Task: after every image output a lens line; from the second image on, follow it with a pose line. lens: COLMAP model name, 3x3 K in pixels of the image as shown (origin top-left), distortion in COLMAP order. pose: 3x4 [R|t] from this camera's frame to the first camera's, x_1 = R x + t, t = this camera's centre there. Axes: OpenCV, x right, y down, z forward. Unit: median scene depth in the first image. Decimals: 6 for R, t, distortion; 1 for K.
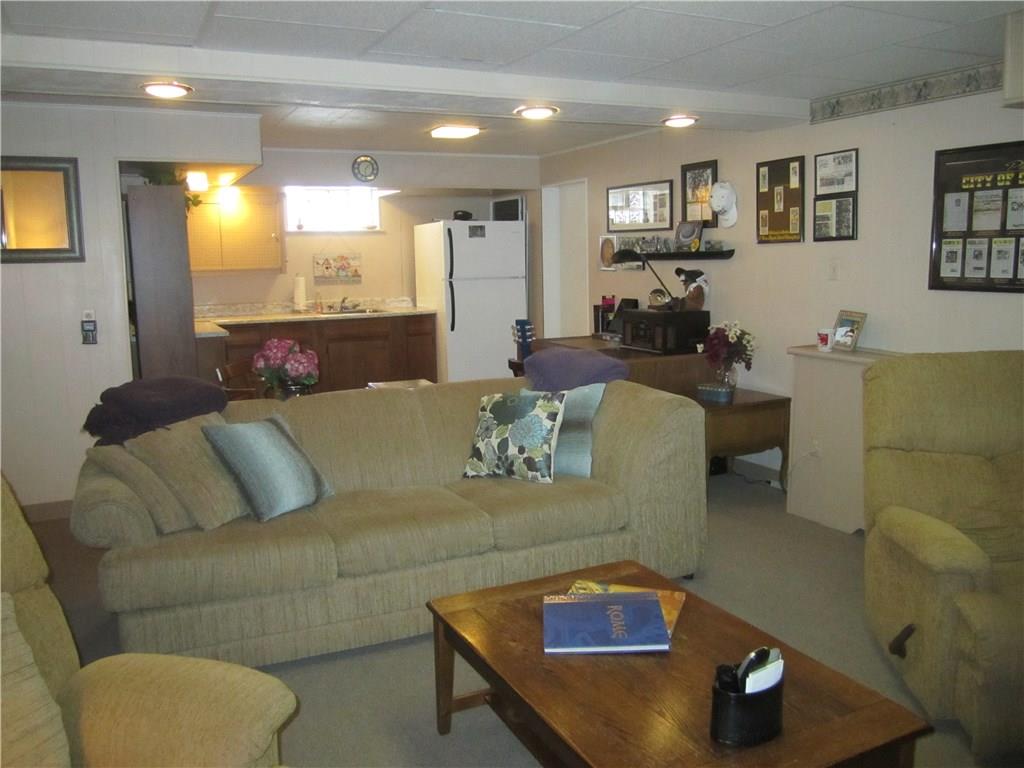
lens RADIAL K [[843.5, 0, 512.0], [0, 843.5, 384.0], [0, 0, 1]] dist [-0.093107, 0.001978]
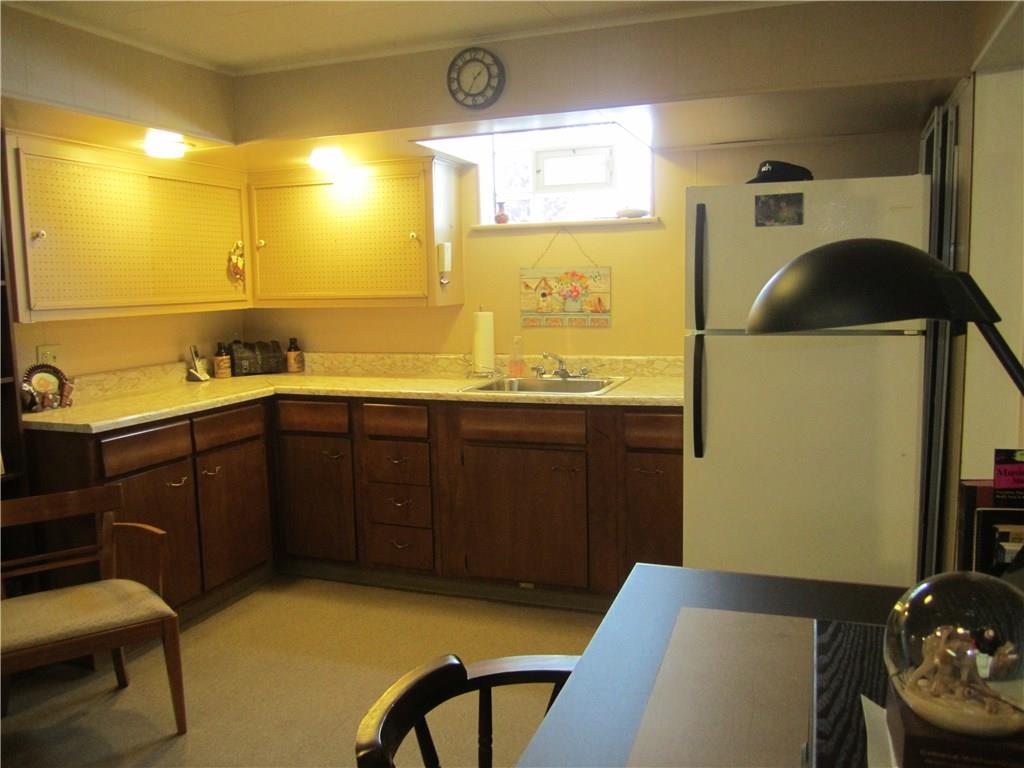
lens RADIAL K [[843.5, 0, 512.0], [0, 843.5, 384.0], [0, 0, 1]] dist [-0.093107, 0.001978]
pose [[0.692749, 0.090147, -0.715523, 0.147467], [-0.099780, 0.994595, 0.028702, -0.096080], [0.714243, 0.051511, 0.697999, 0.620301]]
